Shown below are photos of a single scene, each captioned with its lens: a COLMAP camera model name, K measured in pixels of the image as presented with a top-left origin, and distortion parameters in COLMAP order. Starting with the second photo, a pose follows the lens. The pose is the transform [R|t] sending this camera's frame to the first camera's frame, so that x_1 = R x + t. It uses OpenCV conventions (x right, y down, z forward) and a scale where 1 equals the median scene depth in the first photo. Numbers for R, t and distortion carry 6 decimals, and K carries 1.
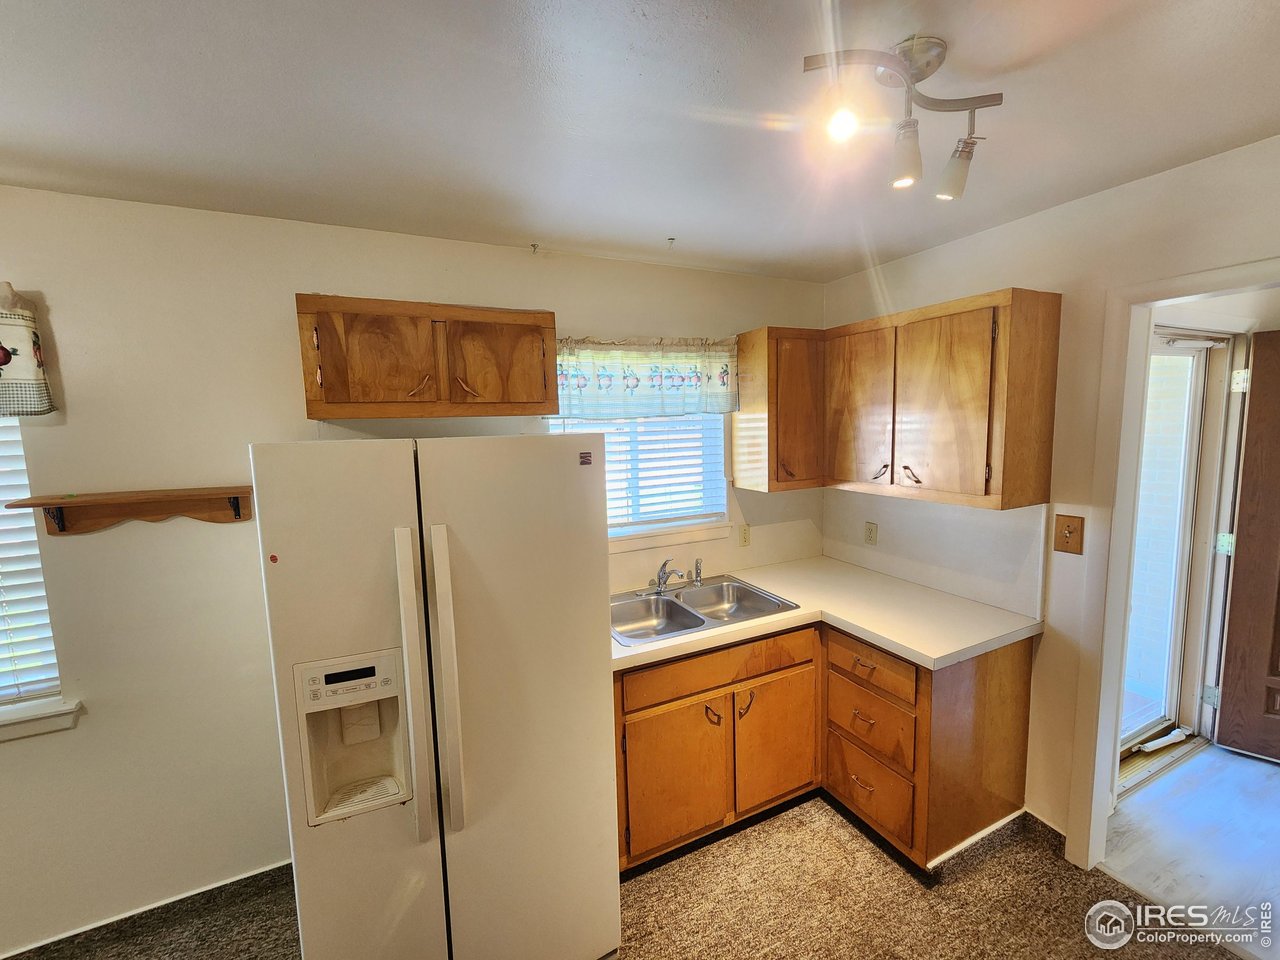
lens RADIAL K [[522.9, 0, 640.0], [0, 522.9, 480.0], [0, 0, 1]] dist [-0.003757, -0.000267]
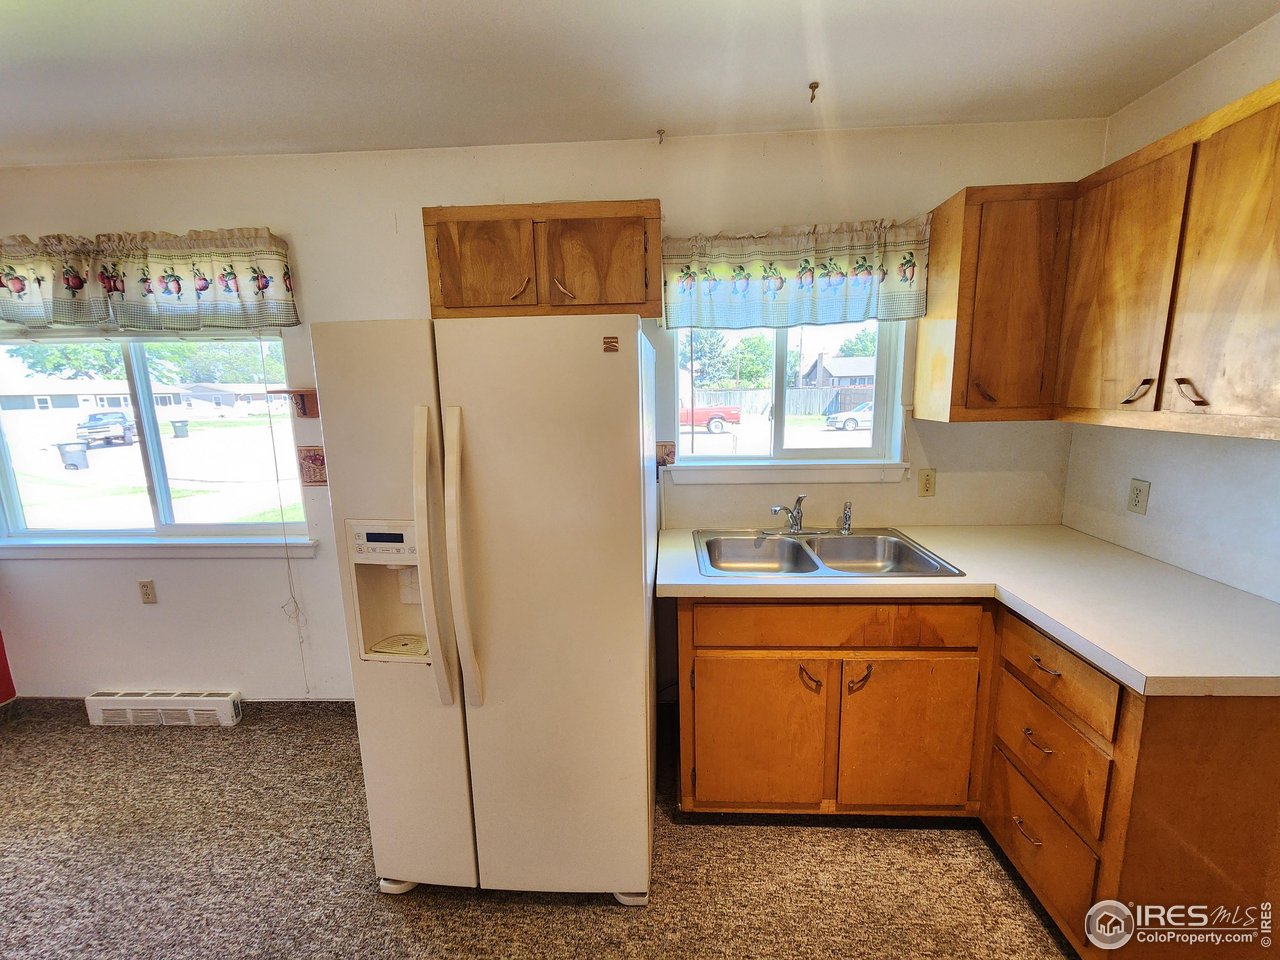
lens RADIAL K [[525.6, 0, 638.8], [0, 525.6, 479.5], [0, 0, 1]] dist [-0.000195, 0.000529]
pose [[0.879381, 0.091755, -0.467194, 0.246133], [-0.054966, 0.994258, 0.091808, 0.069657], [0.472936, -0.055054, 0.879375, 0.147735]]
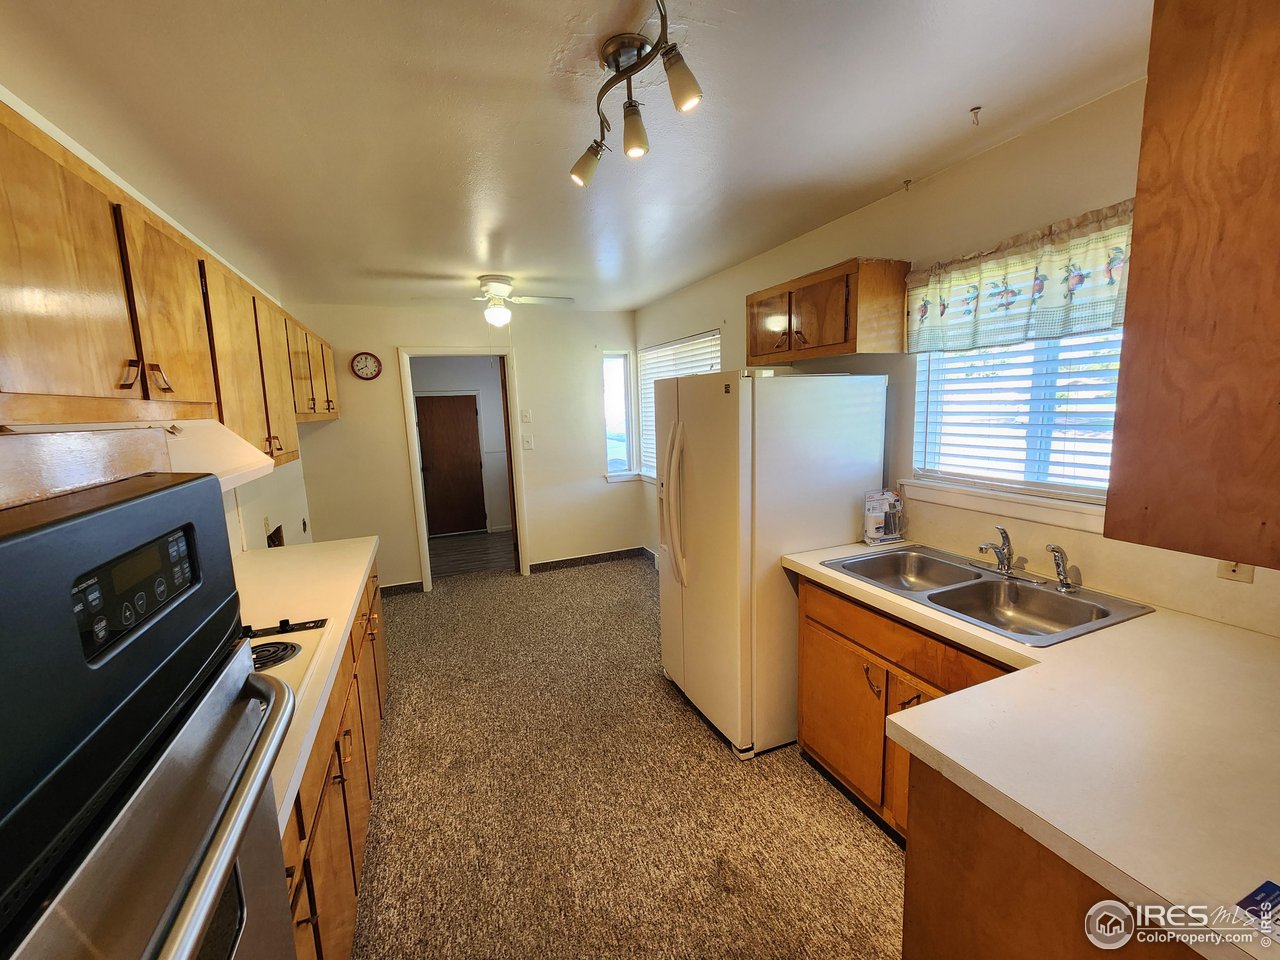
lens RADIAL K [[527.5, 0, 642.5], [0, 527.5, 479.6], [0, 0, 1]] dist [-0.002714, 0.000032]
pose [[-0.057625, 0.175198, -0.982845, 0.941096], [-0.070389, 0.981318, 0.179053, -0.026766], [0.995854, 0.079499, -0.044216, 0.580262]]
